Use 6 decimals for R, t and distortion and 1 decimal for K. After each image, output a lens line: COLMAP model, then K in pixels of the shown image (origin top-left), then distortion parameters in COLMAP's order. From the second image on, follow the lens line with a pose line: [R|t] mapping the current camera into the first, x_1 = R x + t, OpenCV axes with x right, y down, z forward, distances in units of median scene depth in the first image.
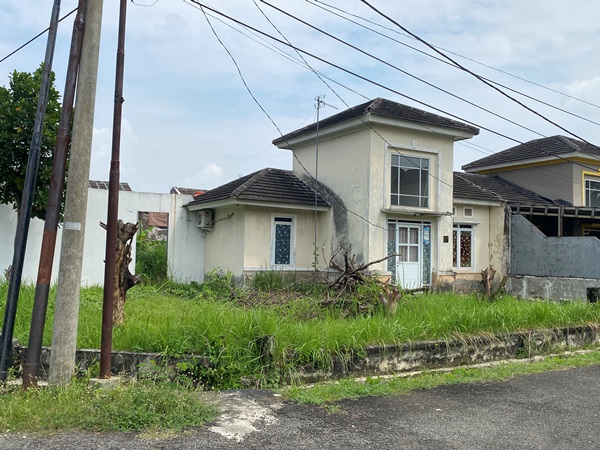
lens RADIAL K [[551.2, 0, 300.0], [0, 551.2, 225.0], [0, 0, 1]] dist [0.078102, -0.141010]
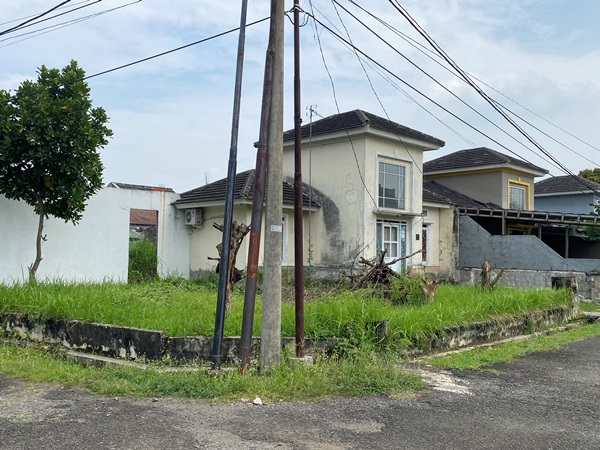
lens RADIAL K [[550.4, 0, 300.0], [0, 550.4, 225.0], [0, 0, 1]] dist [0.155852, -0.418272]
pose [[0.971445, 0.006862, 0.237164, -0.246841], [-0.008864, 0.999934, 0.007374, -0.005687], [-0.237097, -0.009266, 0.971442, -0.055465]]
